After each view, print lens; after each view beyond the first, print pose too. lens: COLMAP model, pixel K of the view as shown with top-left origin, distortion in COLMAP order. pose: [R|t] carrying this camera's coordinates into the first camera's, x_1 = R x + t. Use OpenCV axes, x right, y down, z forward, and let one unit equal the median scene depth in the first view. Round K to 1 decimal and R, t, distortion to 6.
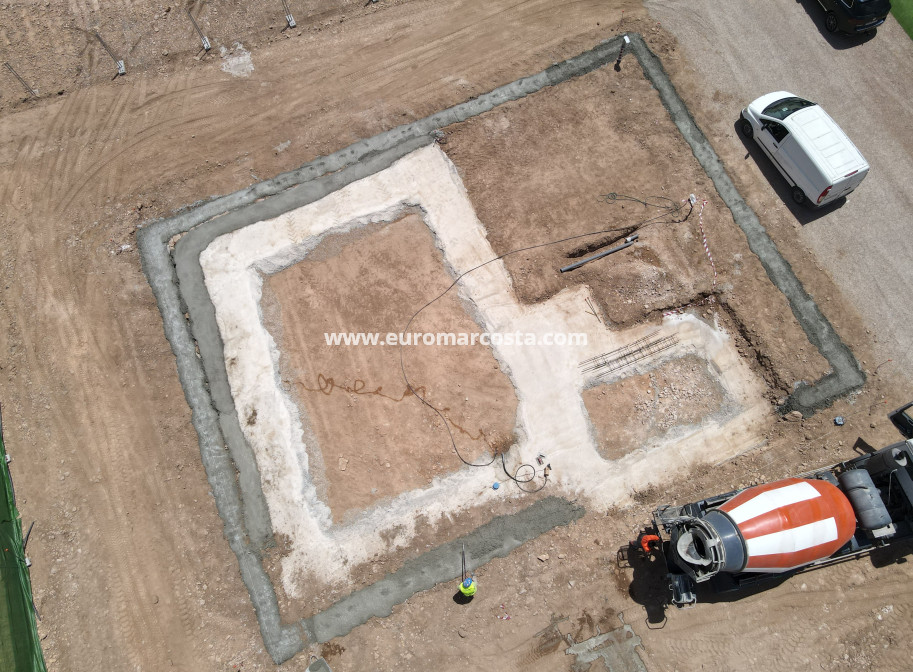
lens RADIAL K [[665.2, 0, 459.1], [0, 665.2, 339.4], [0, 0, 1]] dist [0.017482, -0.001192]
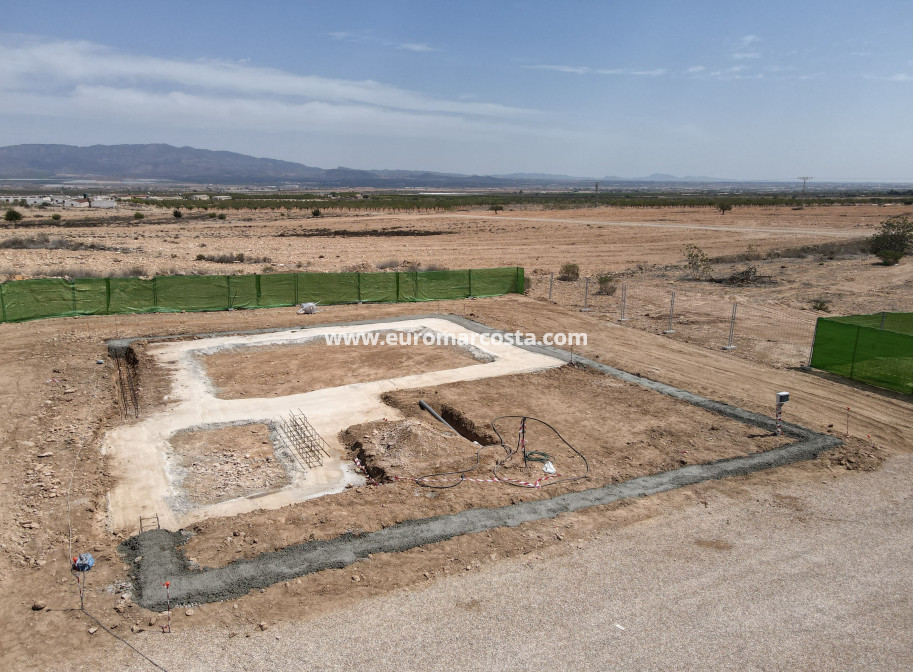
lens RADIAL K [[665.2, 0, 457.7], [0, 665.2, 330.1], [0, 0, 1]] dist [0.017482, -0.001192]
pose [[0.075763, 0.235145, -0.969003, 0.980006], [-0.947592, 0.319466, 0.003435, -0.186332], [0.310371, 0.917959, 0.247025, 0.769053]]
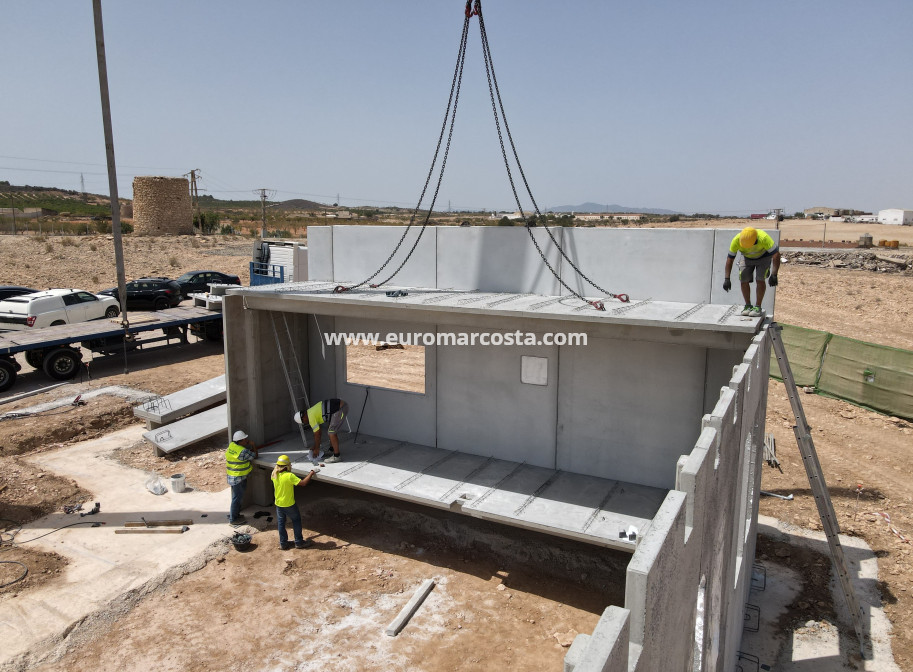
lens RADIAL K [[665.2, 0, 458.1], [0, 665.2, 334.2], [0, 0, 1]] dist [0.017482, -0.001192]
pose [[-0.615191, -0.115398, 0.779887, -0.442159], [0.751928, 0.211429, 0.624421, -0.175587], [-0.236948, 0.970557, -0.043298, 0.827410]]
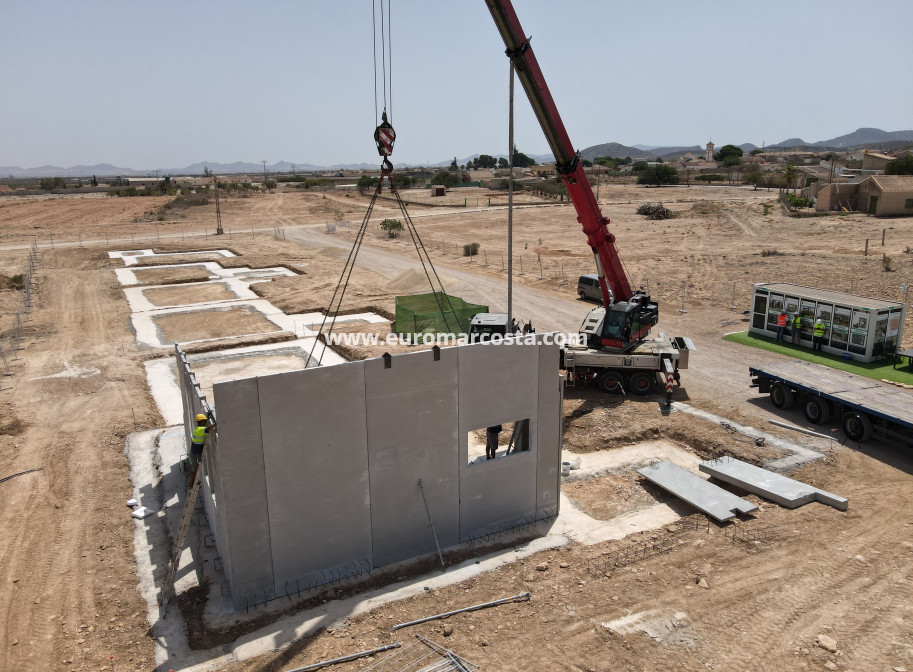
lens RADIAL K [[665.2, 0, 455.3], [0, 665.2, 335.8], [0, 0, 1]] dist [0.017482, -0.001192]
pose [[0.997934, -0.008191, 0.063725, -0.026315], [0.058181, 0.535984, -0.842221, 0.777891], [-0.027257, 0.844189, 0.535353, 0.300786]]
